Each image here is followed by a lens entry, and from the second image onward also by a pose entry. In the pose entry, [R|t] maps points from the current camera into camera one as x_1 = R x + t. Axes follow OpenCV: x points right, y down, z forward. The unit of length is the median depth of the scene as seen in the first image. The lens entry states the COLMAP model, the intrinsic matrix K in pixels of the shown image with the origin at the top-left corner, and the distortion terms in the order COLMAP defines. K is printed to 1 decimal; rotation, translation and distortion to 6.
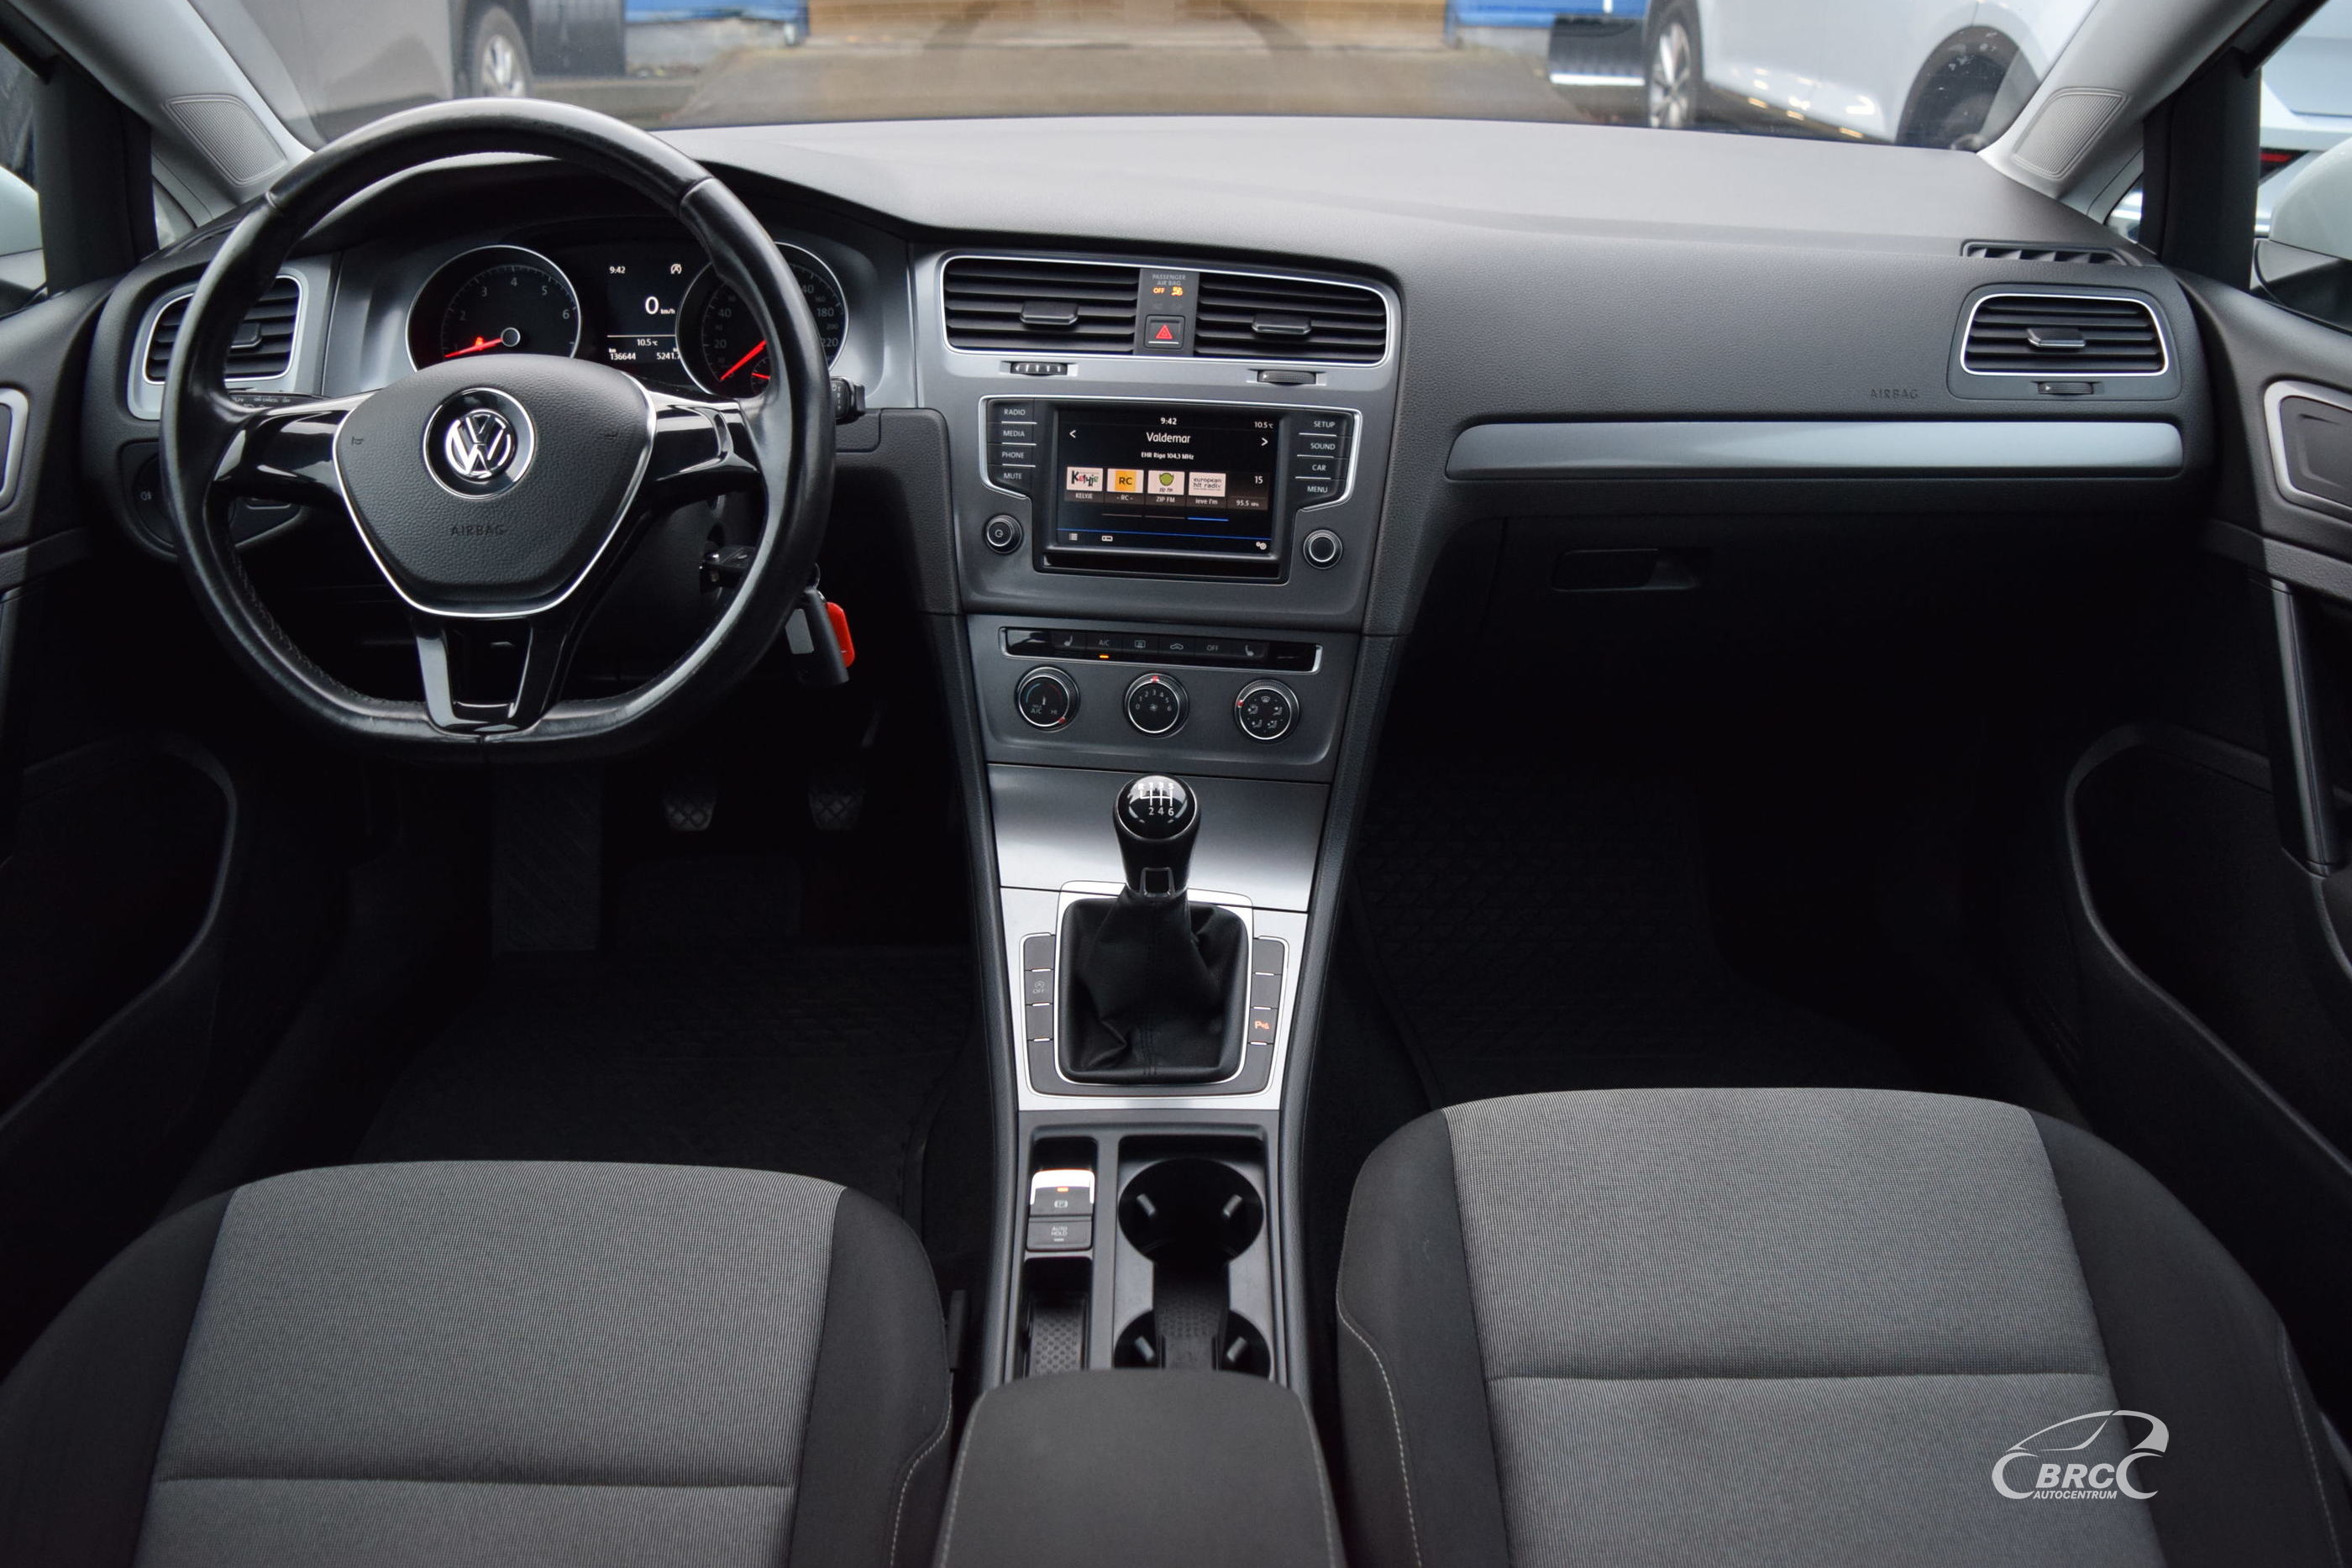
lens RADIAL K [[1793.7, 0, 1173.9], [0, 1793.7, 768.8], [0, 0, 1]] dist [-0.100326, 0.024491]
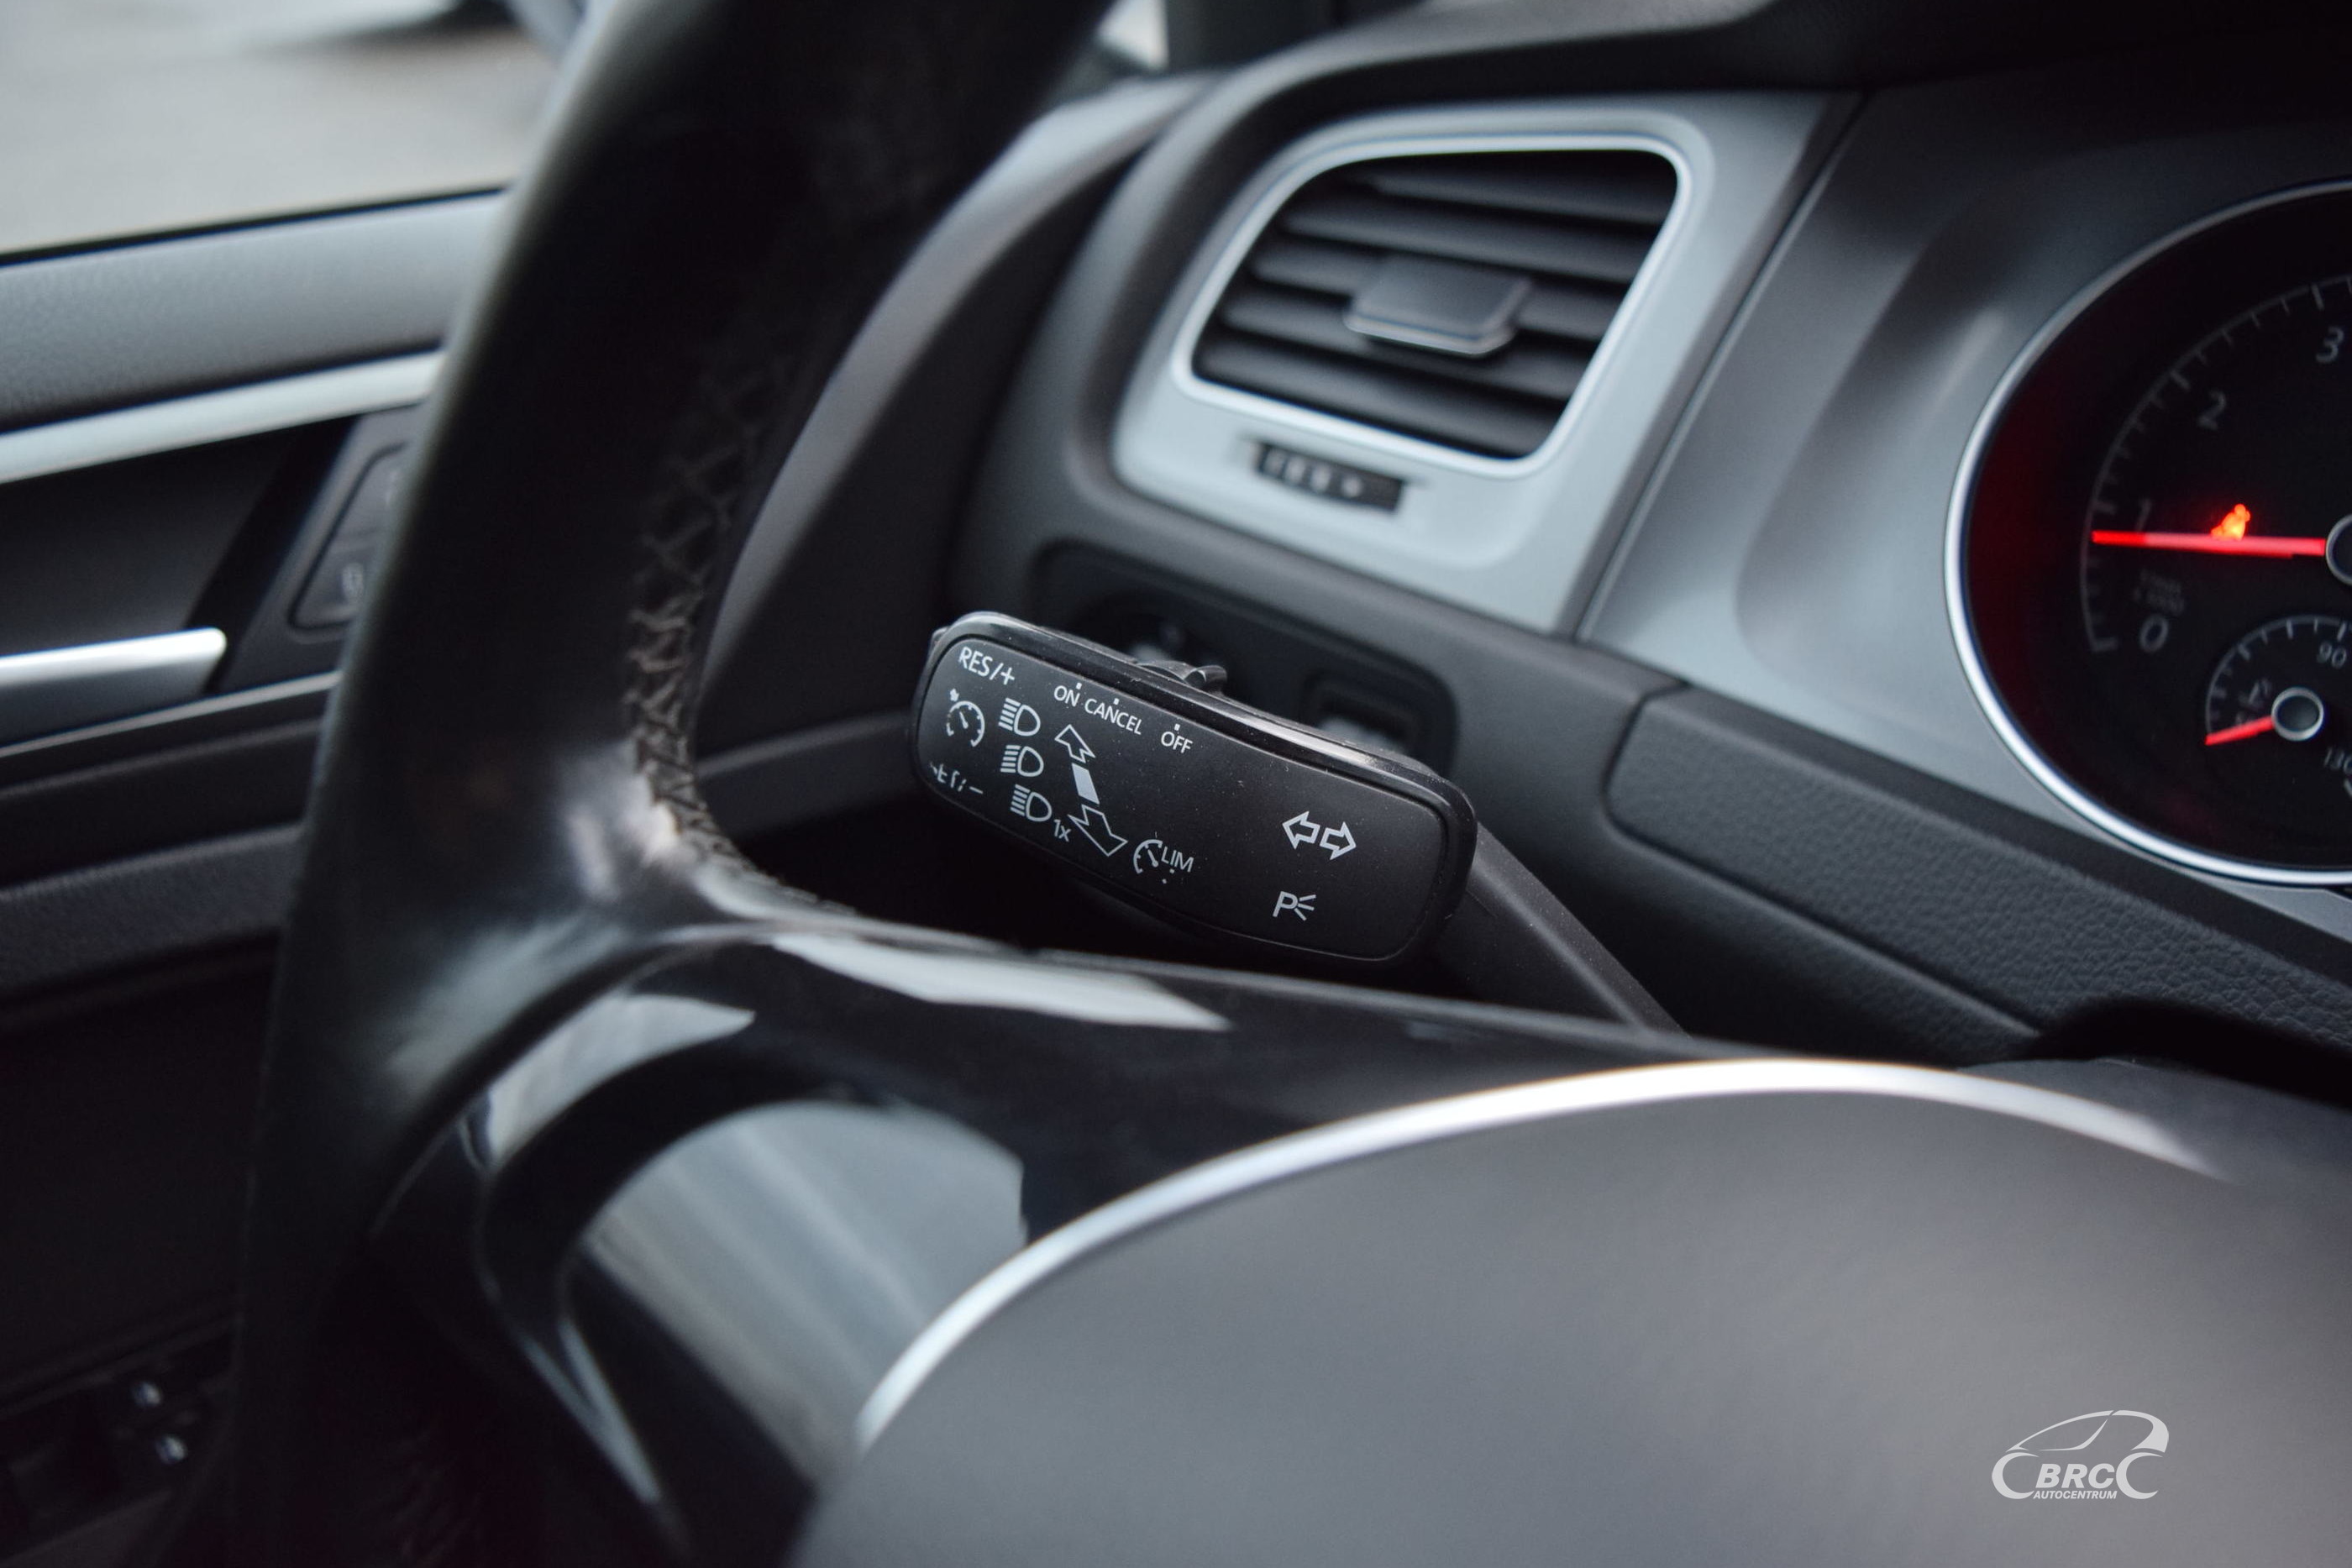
lens RADIAL K [[1793.7, 0, 1185.1], [0, 1793.7, 781.9], [0, 0, 1]] dist [-0.100326, 0.024491]
pose [[0.634642, 0.377923, -0.674095, -0.326159], [-0.333956, 0.920736, 0.201789, -0.221126], [0.696924, 0.097054, 0.710547, 0.755655]]
